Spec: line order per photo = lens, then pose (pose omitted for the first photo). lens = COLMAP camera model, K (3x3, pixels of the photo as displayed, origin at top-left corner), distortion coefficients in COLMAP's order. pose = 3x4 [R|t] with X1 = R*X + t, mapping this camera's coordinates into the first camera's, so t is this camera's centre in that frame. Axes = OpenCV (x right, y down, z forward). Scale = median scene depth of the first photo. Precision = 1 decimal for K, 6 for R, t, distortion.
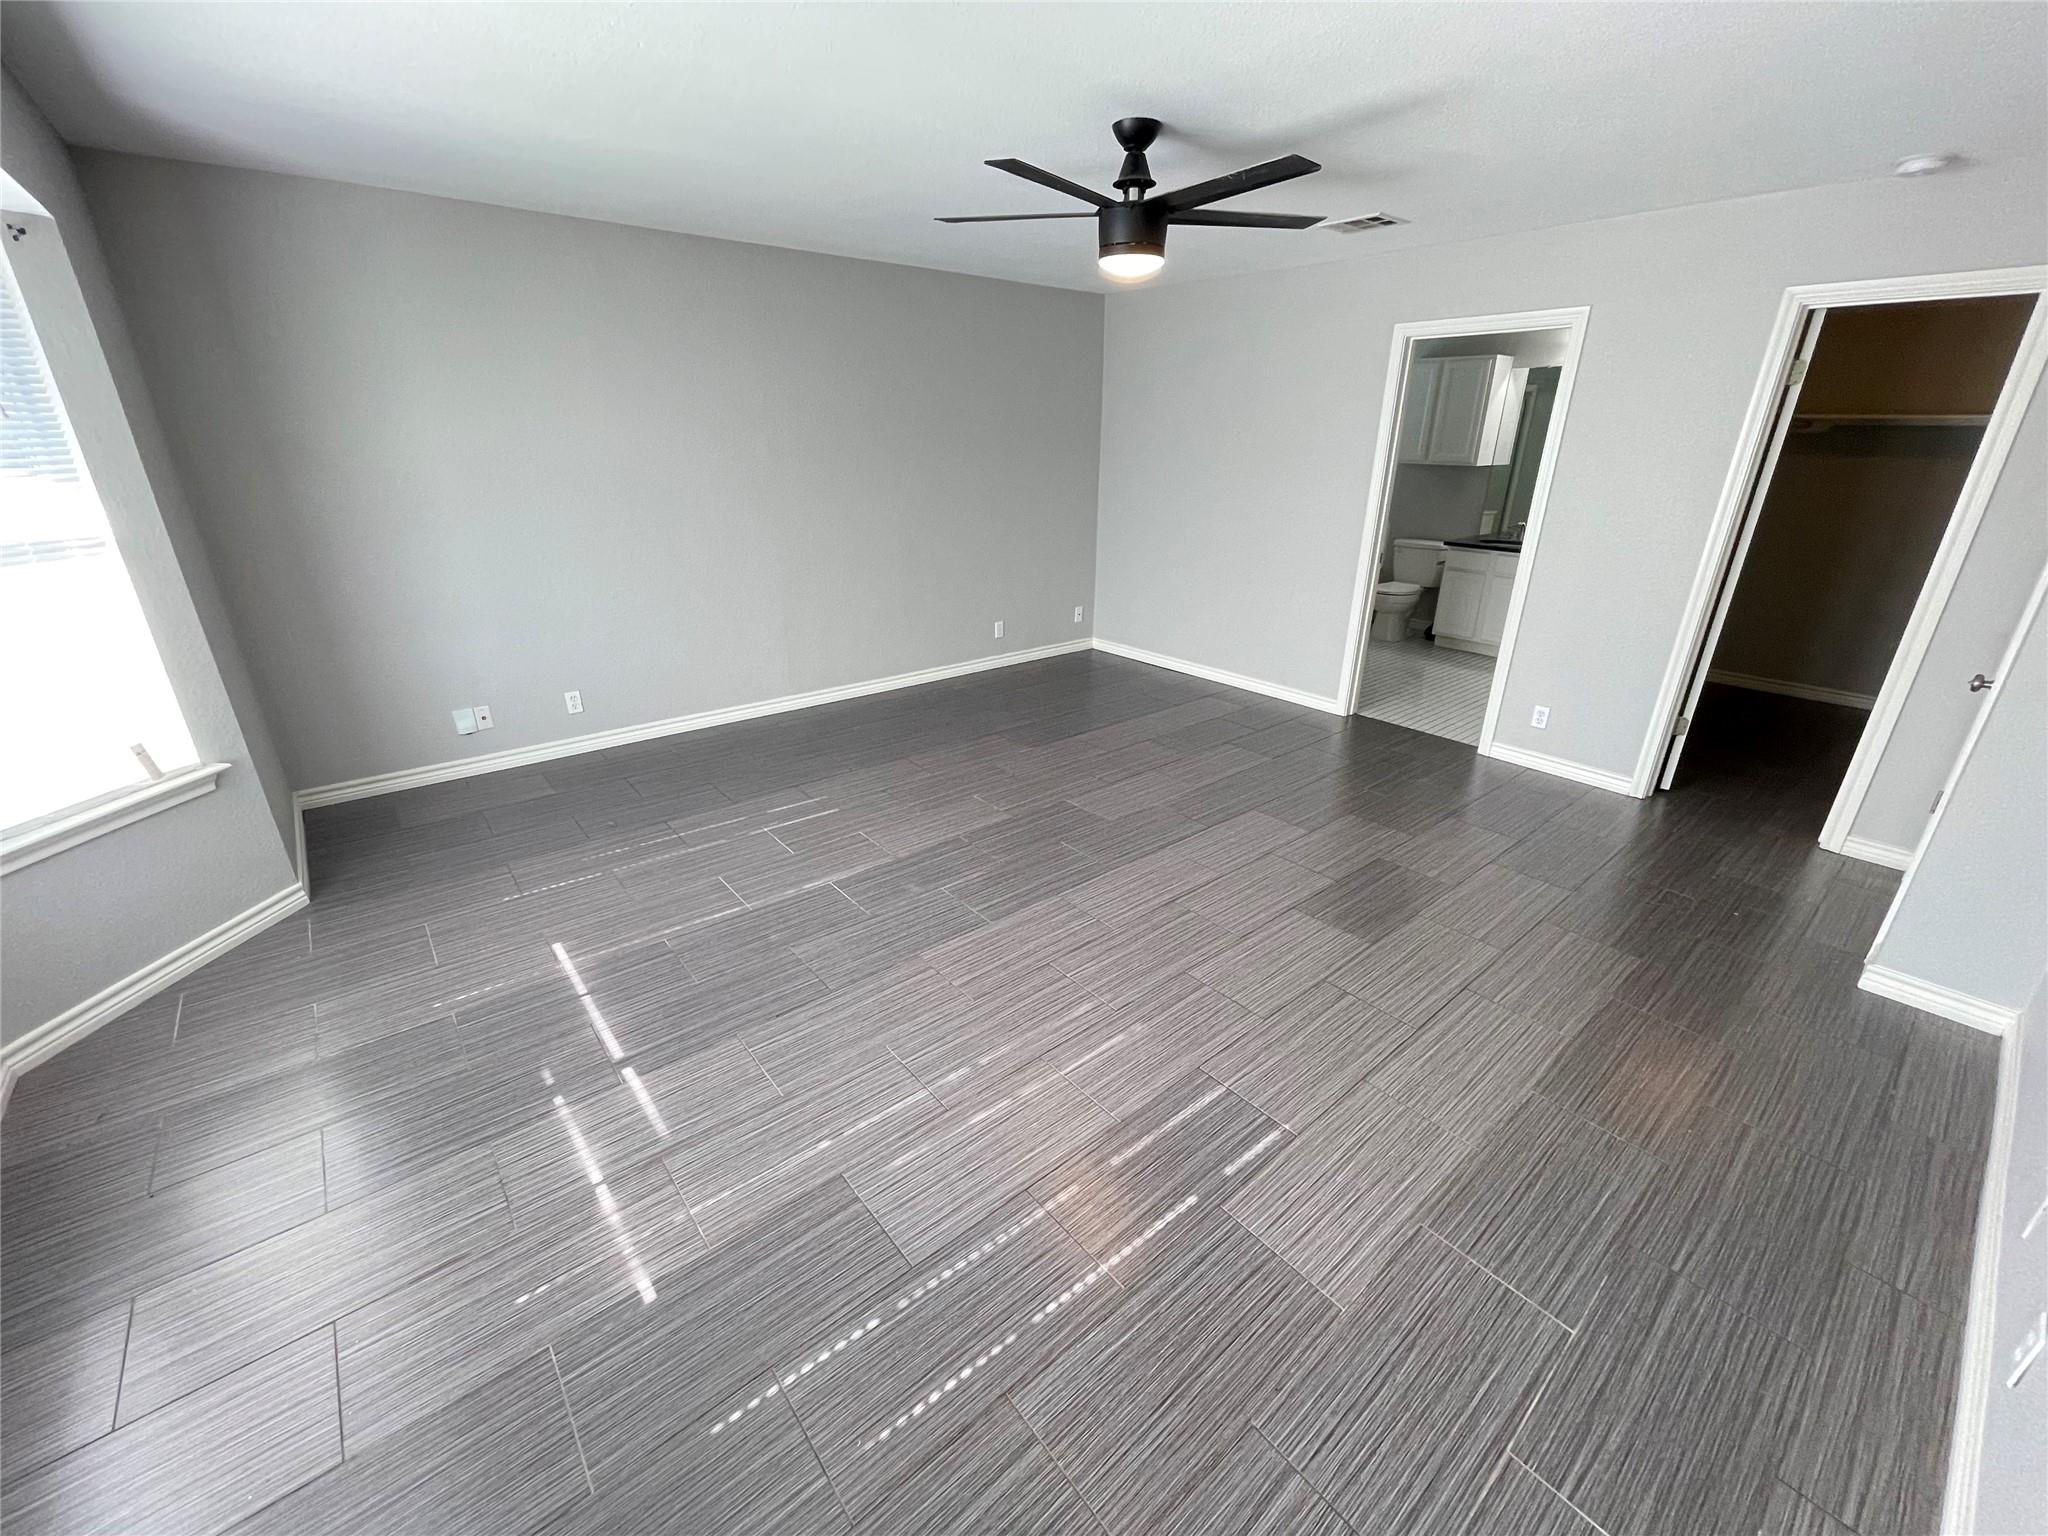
lens RADIAL K [[827.2, 0, 1028.9], [0, 827.2, 768.2], [0, 0, 1]] dist [-0.001590, 0.000328]
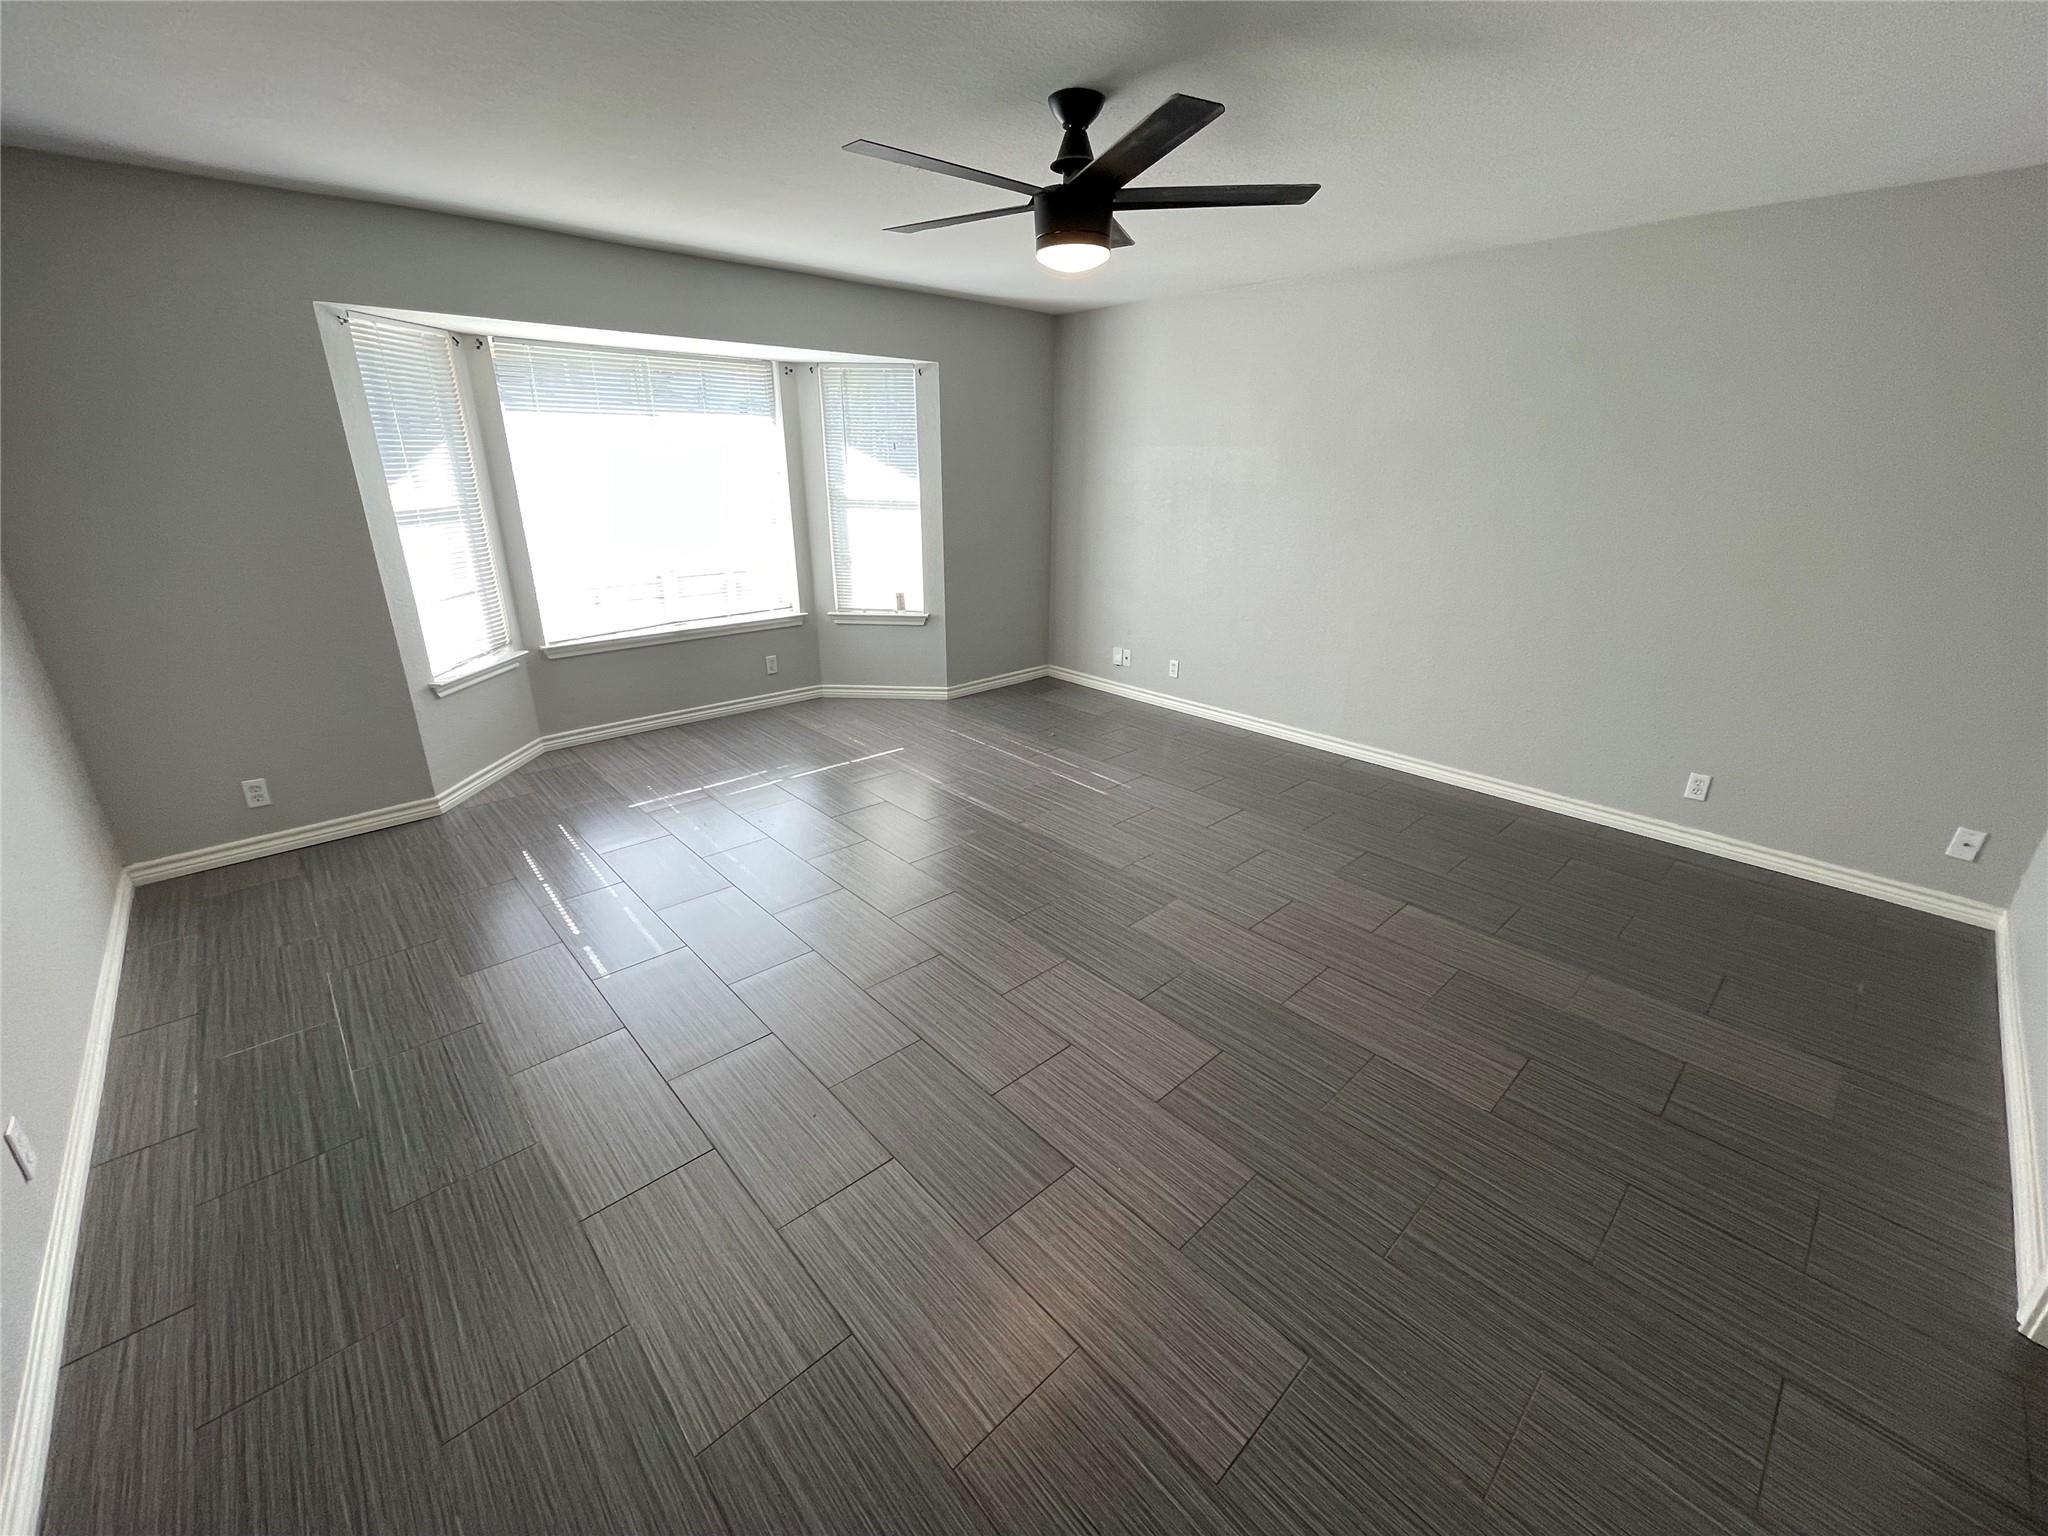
lens RADIAL K [[827.2, 0, 1014.8], [0, 827.2, 771.8], [0, 0, 1]] dist [-0.001590, 0.000328]
pose [[0.042299, 0.344732, -0.937748, 1.186796], [-0.385881, 0.871394, 0.302933, -0.397581], [0.921578, 0.349045, 0.169885, 1.042554]]
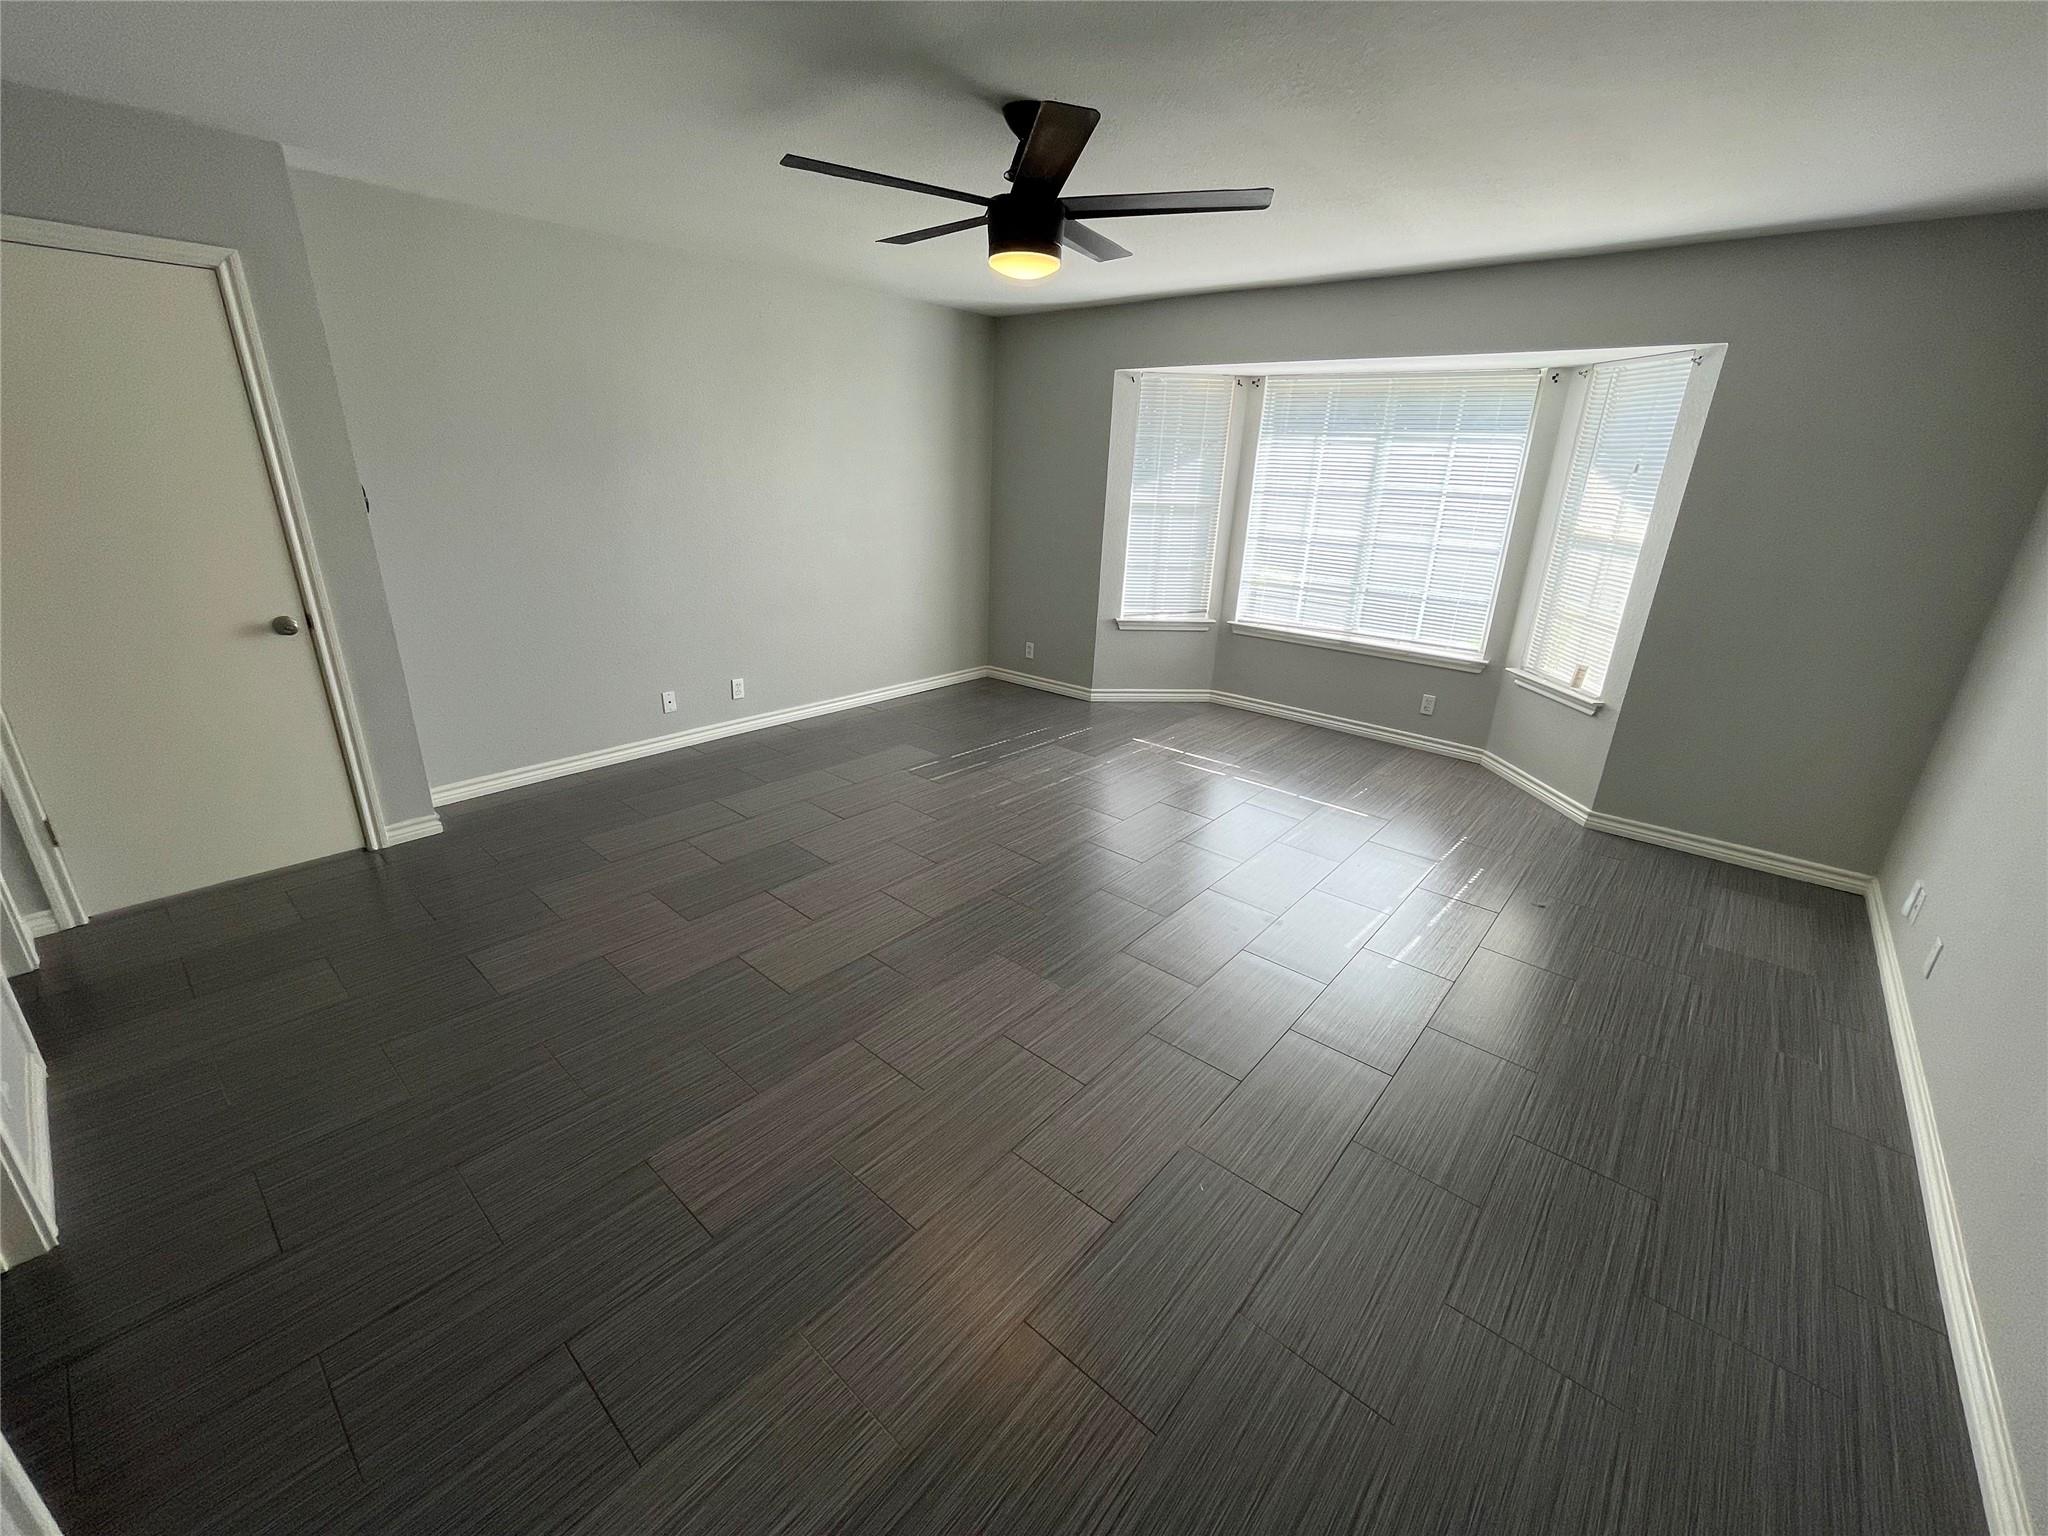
lens RADIAL K [[827.2, 0, 1025.8], [0, 827.2, 771.0], [0, 0, 1]] dist [-0.001590, 0.000328]
pose [[-0.984759, 0.017144, -0.173075, 0.309419], [-0.105763, 0.730962, 0.674173, -0.853105], [0.138069, 0.682203, -0.718008, 2.120201]]
